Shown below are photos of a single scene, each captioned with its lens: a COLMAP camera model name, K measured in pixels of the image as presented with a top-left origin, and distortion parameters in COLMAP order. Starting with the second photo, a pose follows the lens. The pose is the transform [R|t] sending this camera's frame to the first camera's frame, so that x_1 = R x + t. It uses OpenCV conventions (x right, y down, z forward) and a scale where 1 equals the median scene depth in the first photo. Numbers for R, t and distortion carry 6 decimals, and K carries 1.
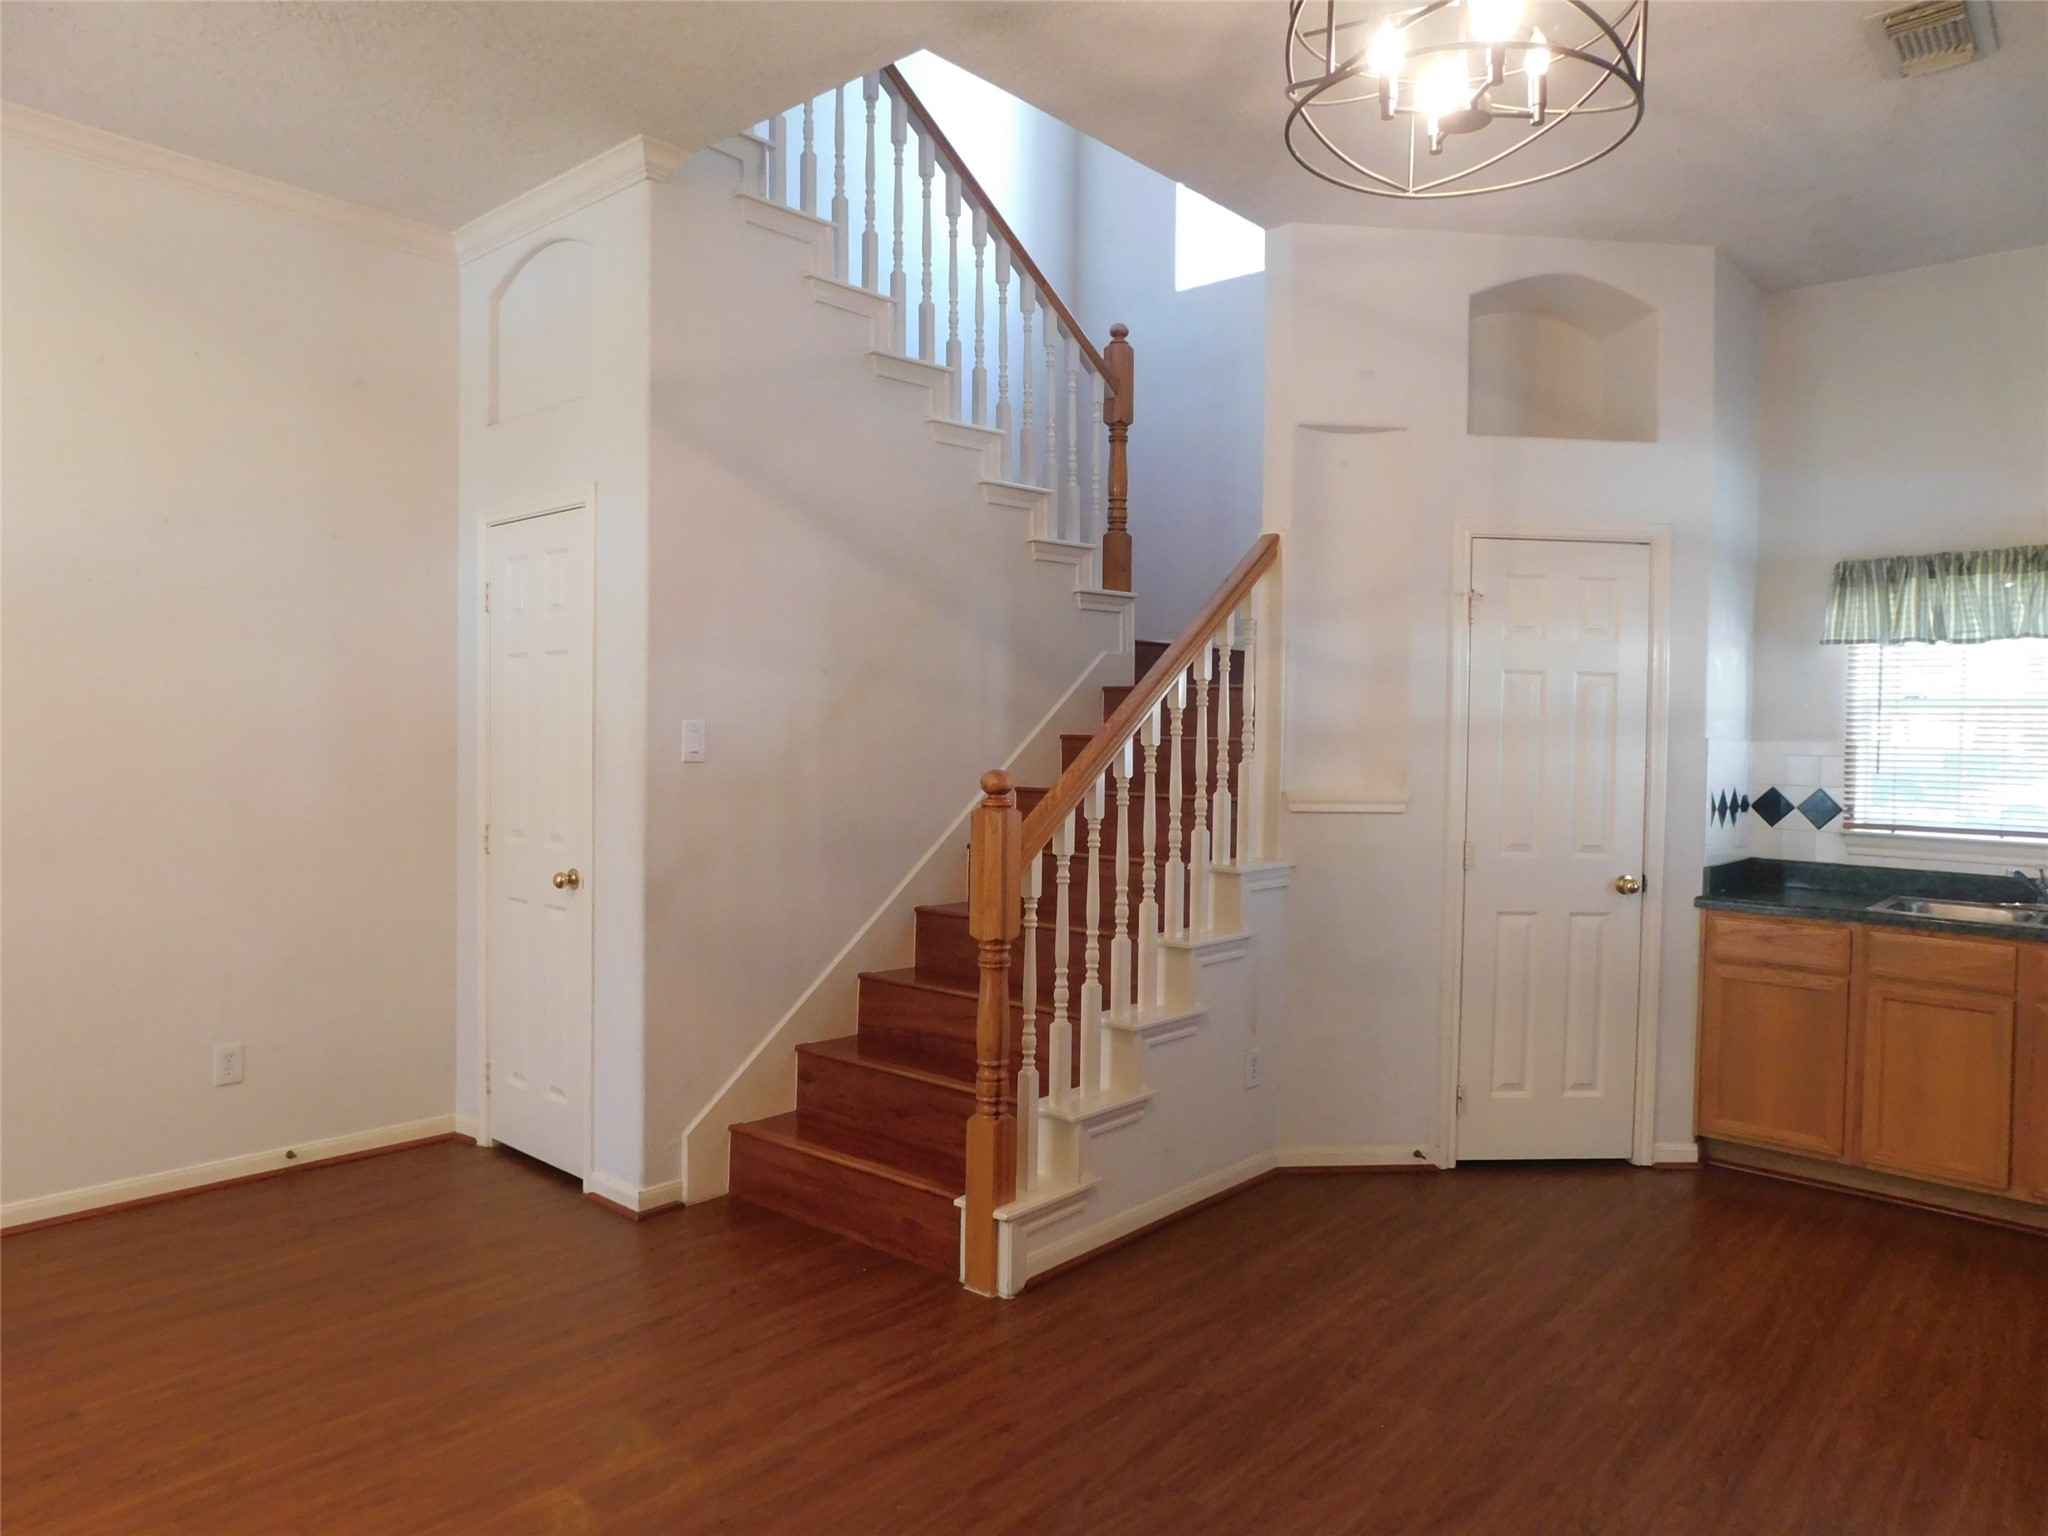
lens RADIAL K [[1364.6, 0, 1011.7], [0, 1364.6, 755.9], [0, 0, 1]] dist [-0.068316, 0.057617]
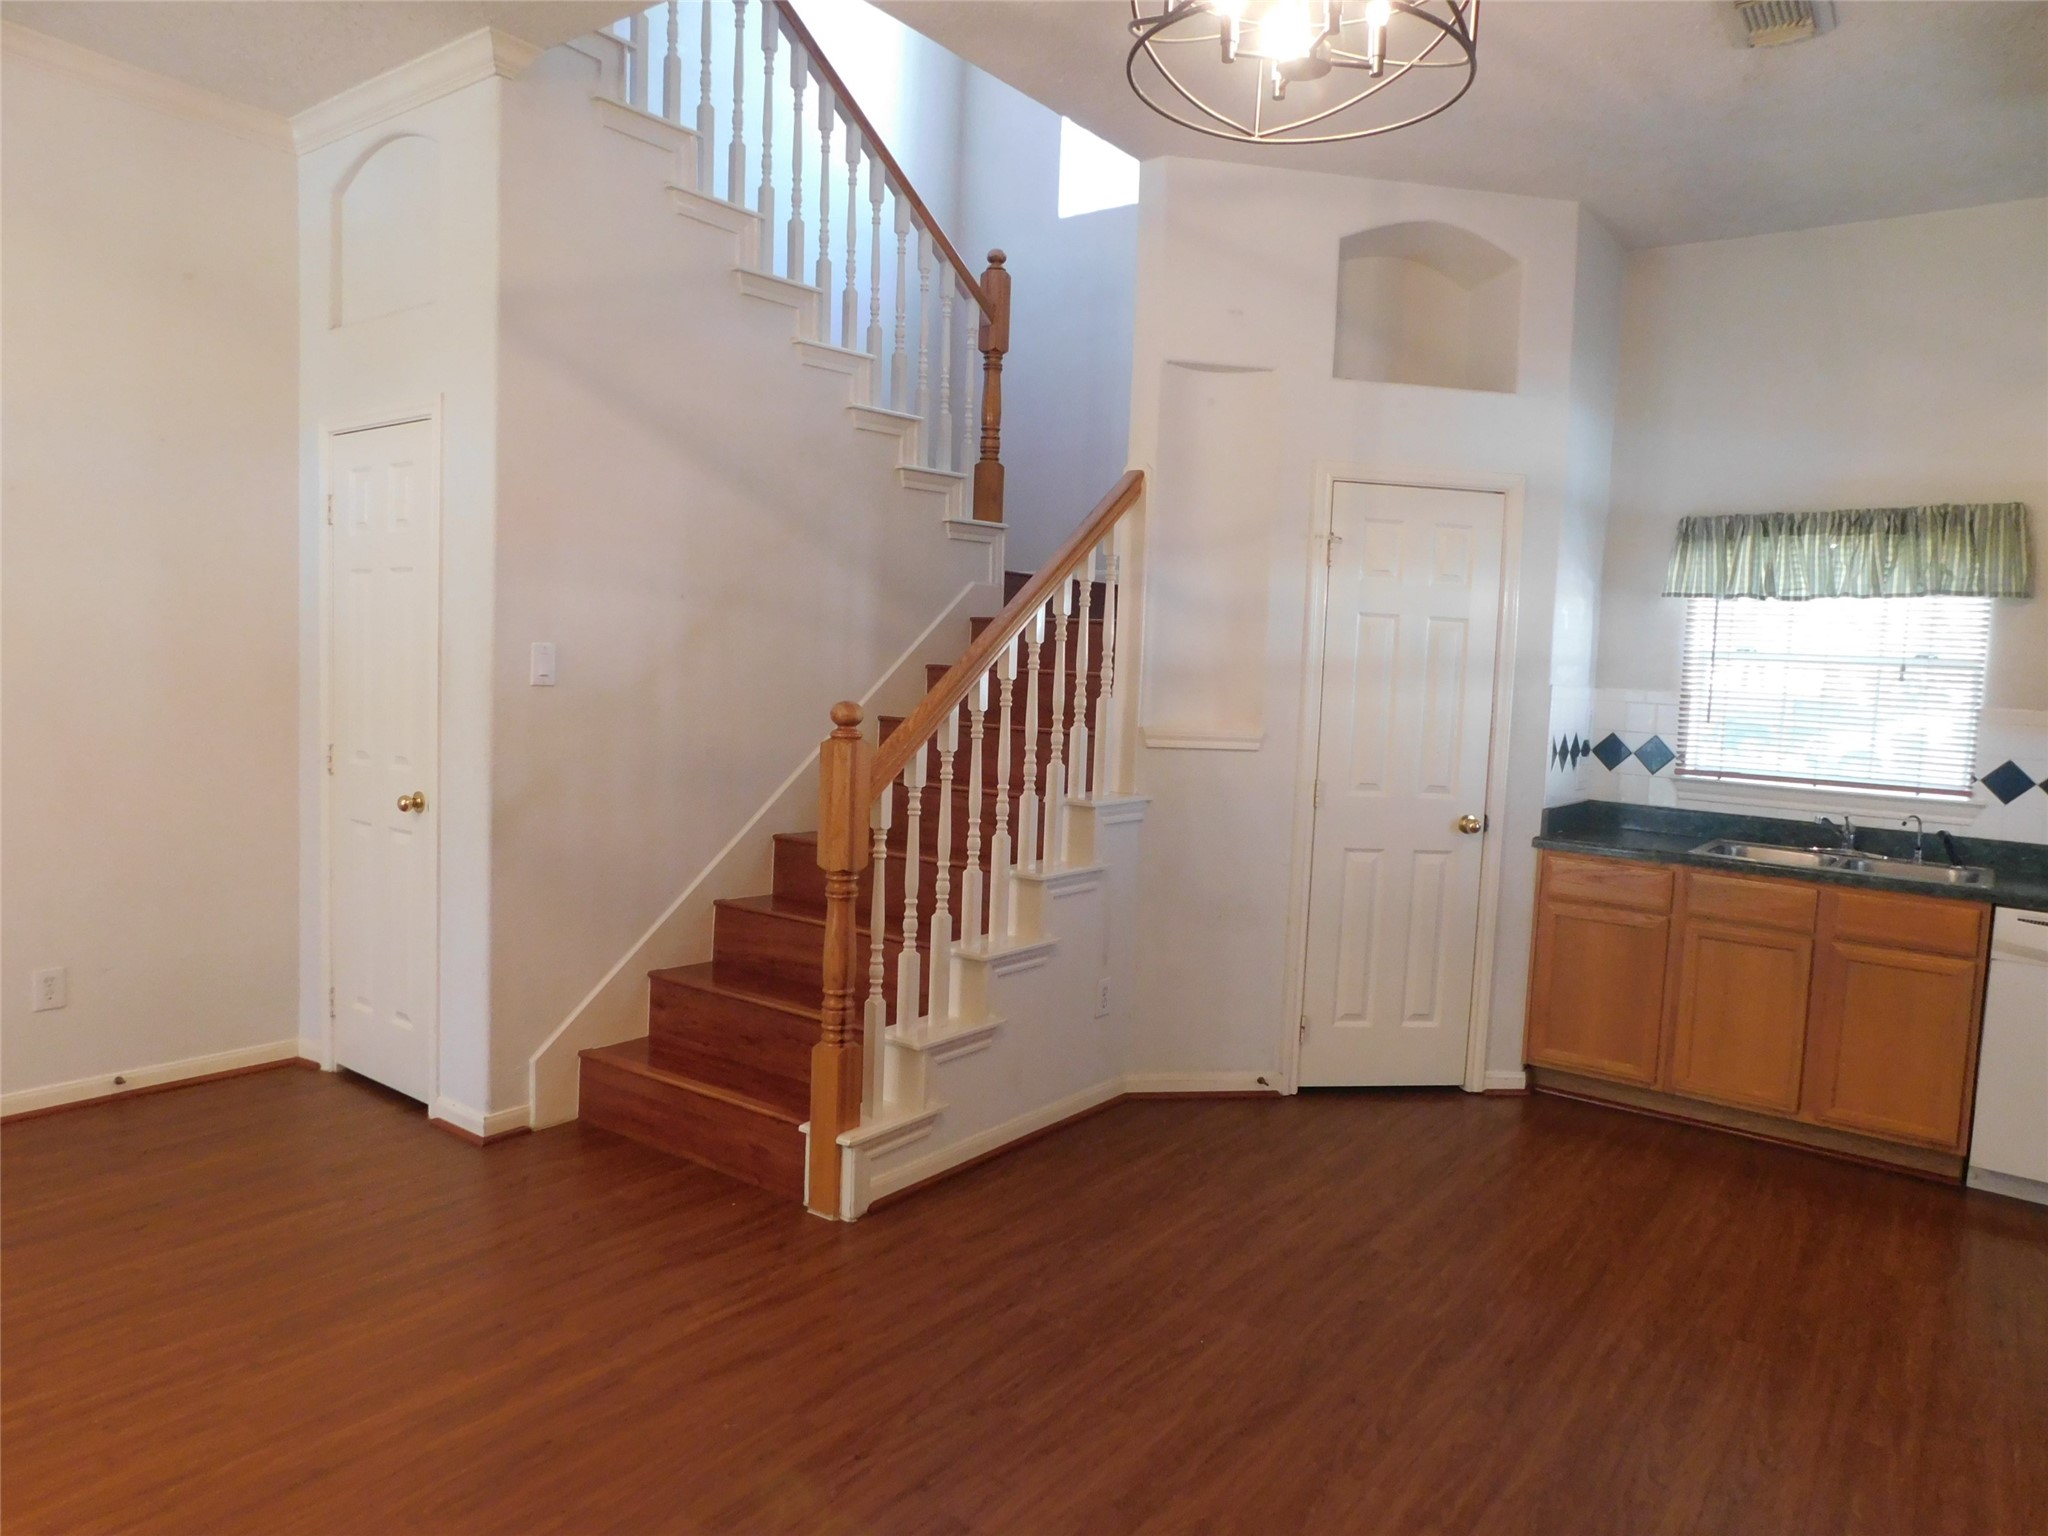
lens RADIAL K [[1364.6, 0, 1017.5], [0, 1364.6, 755.7], [0, 0, 1]] dist [-0.068316, 0.057617]
pose [[0.996380, 0.019422, 0.082758, 0.025088], [-0.023952, 0.998248, 0.054109, -0.005427], [-0.081562, -0.055896, 0.995100, -0.003680]]
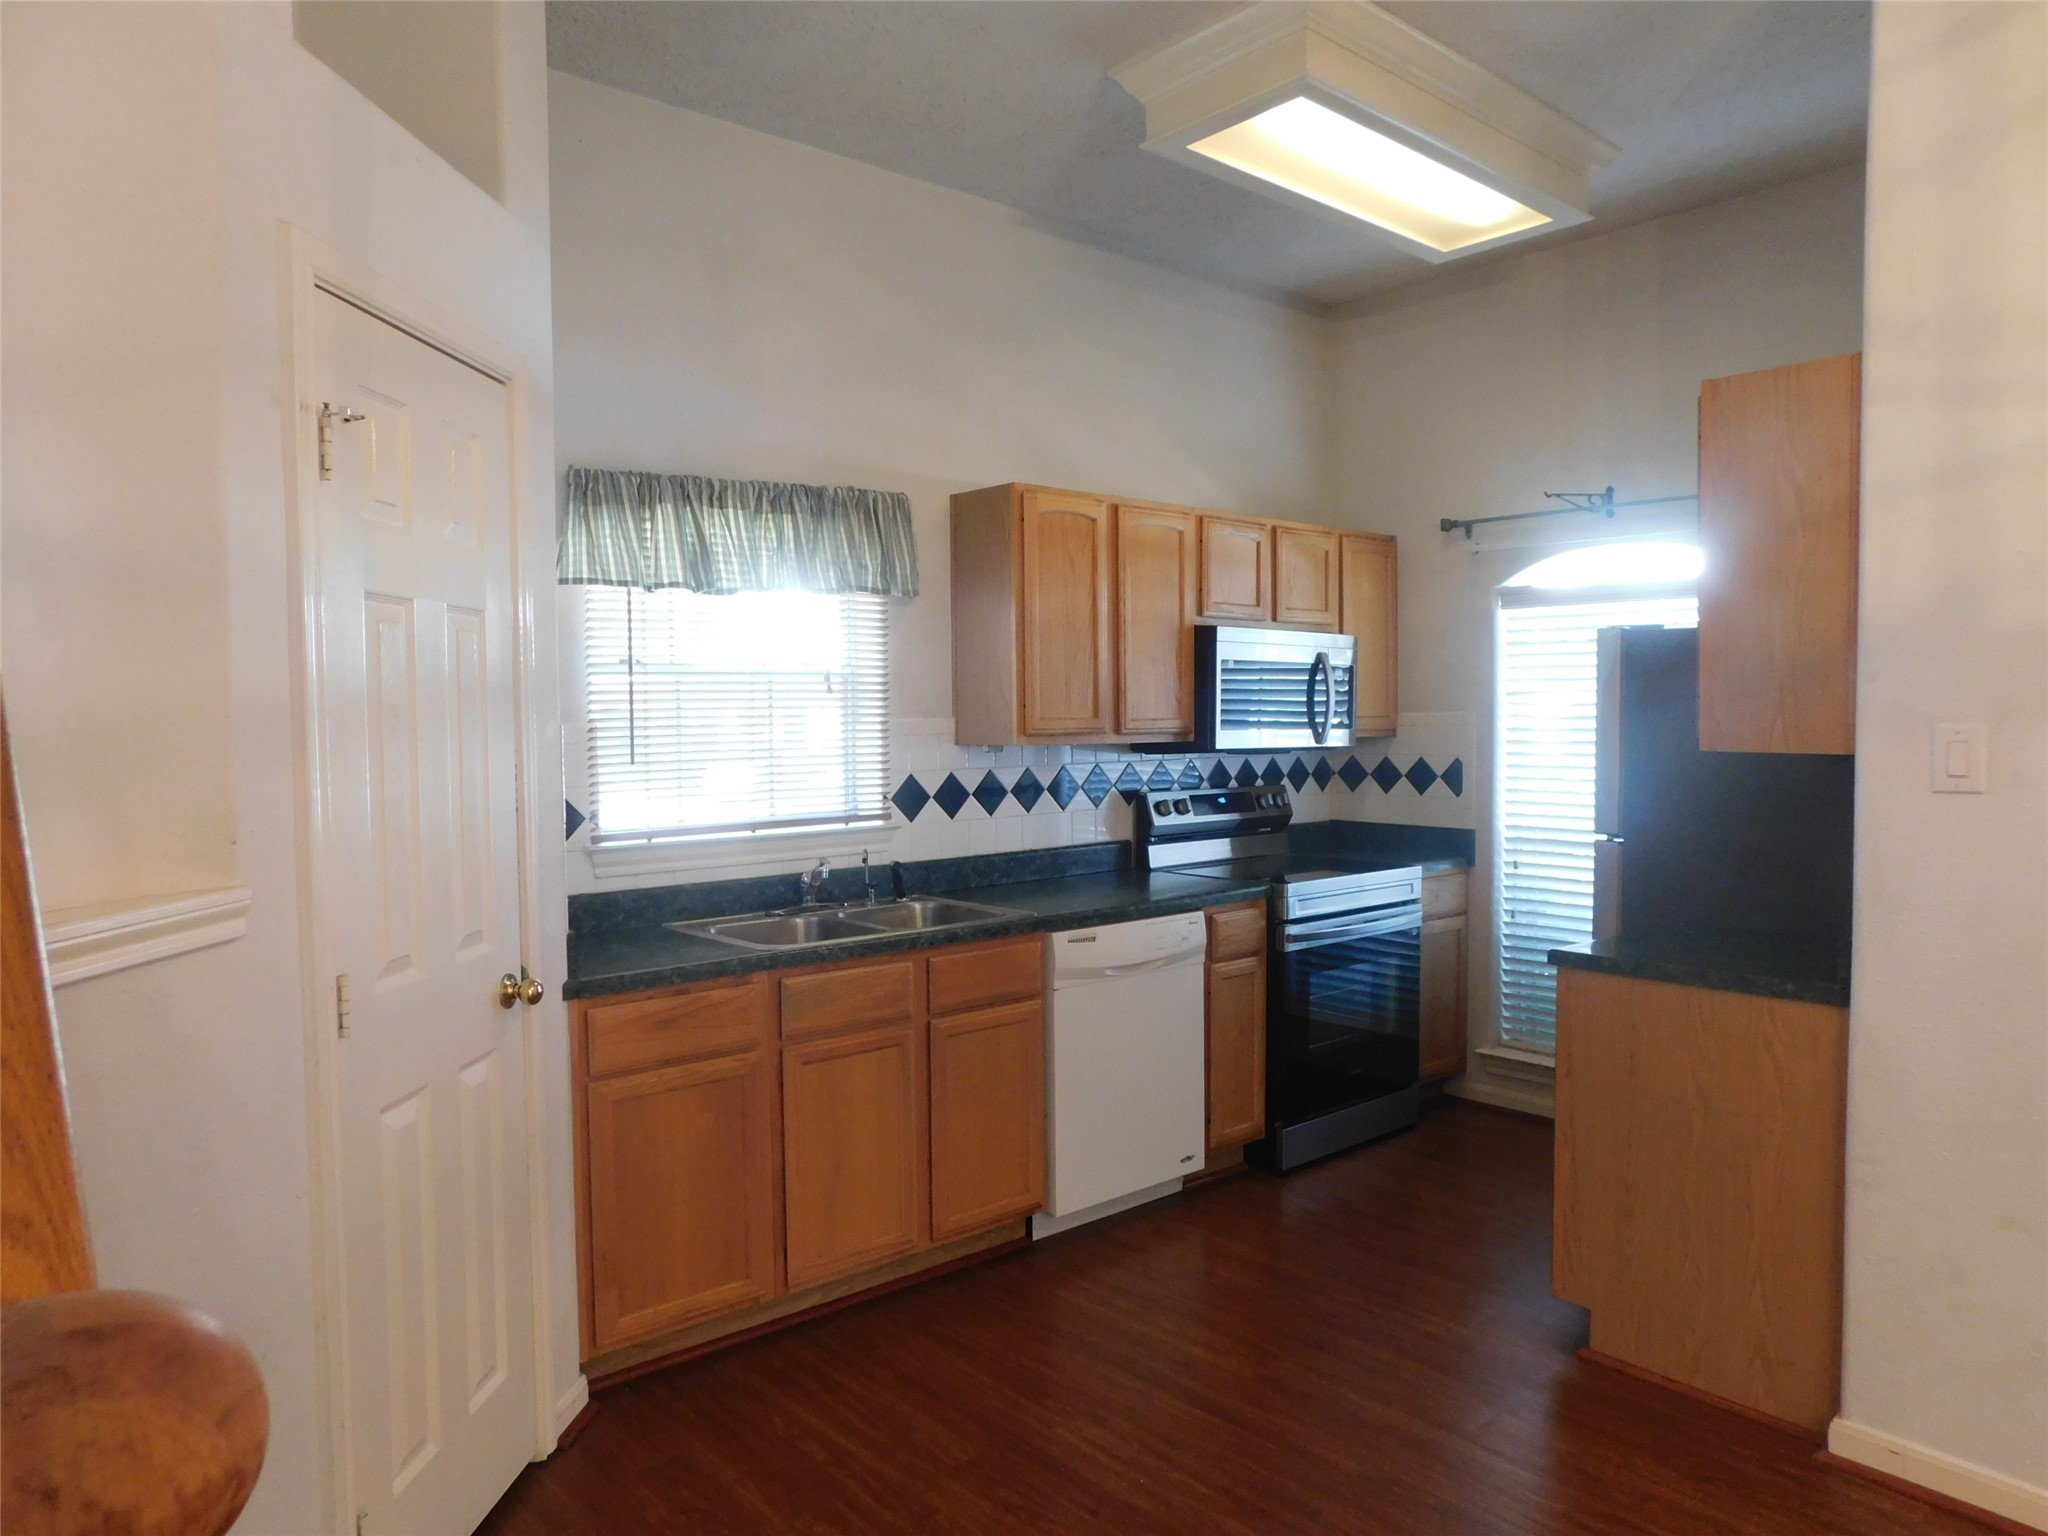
lens RADIAL K [[1364.6, 0, 1030.4], [0, 1364.6, 750.5], [0, 0, 1]] dist [-0.068316, 0.057617]
pose [[0.129265, -0.051270, 0.990284, -0.071864], [0.038274, 0.998176, 0.046682, -0.023263], [-0.990871, 0.031867, 0.130992, 0.759830]]
